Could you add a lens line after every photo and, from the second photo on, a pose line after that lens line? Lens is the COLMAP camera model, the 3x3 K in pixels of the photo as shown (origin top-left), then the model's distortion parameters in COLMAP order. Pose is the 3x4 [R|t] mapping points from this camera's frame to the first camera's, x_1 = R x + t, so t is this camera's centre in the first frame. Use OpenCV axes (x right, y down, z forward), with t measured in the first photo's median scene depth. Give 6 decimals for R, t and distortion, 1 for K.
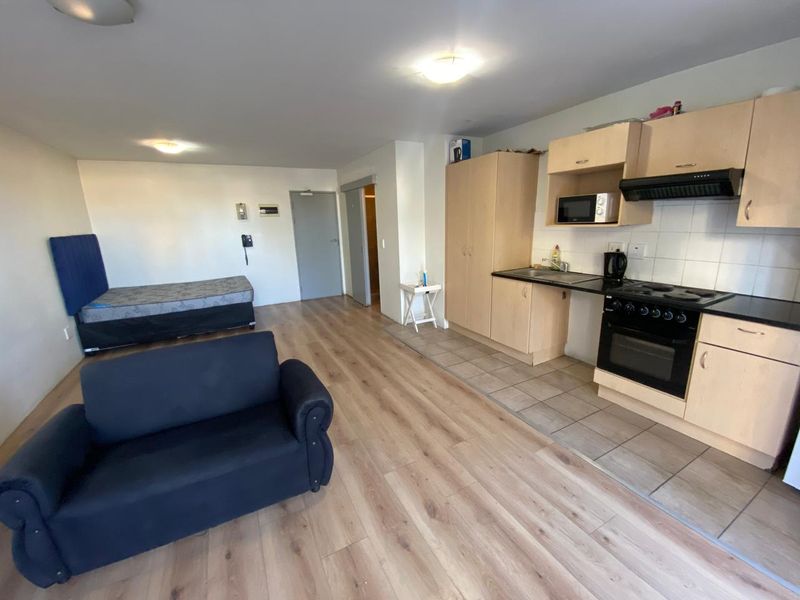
lens RADIAL K [[321.9, 0, 397.6], [0, 321.9, 299.4], [0, 0, 1]] dist [0.027488, -0.026214]
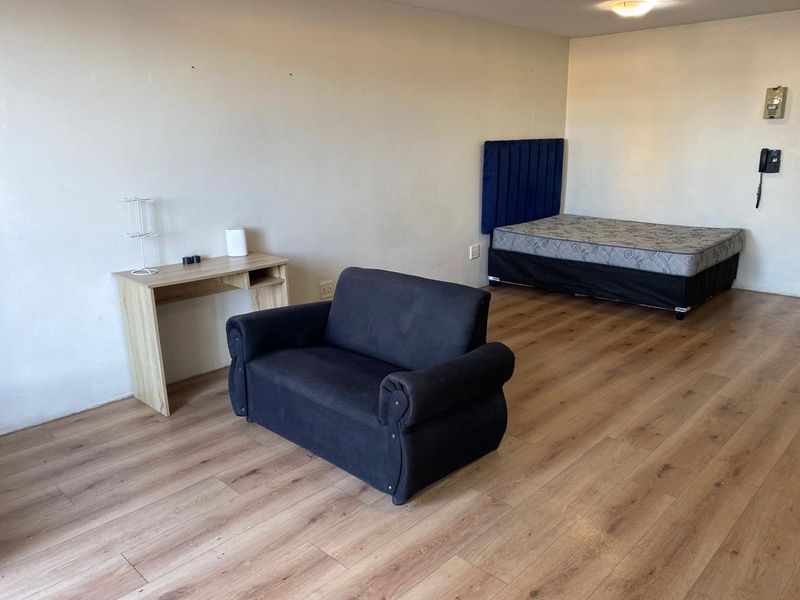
lens RADIAL K [[601.9, 0, 400.0], [0, 601.9, 300.0], [0, 0, 1]] dist [0.059402, -0.088124]
pose [[0.323356, 0.273459, -0.905903, 0.559540], [-0.219402, 0.952912, 0.209336, -0.090484], [0.920491, 0.131067, 0.368128, 0.283435]]
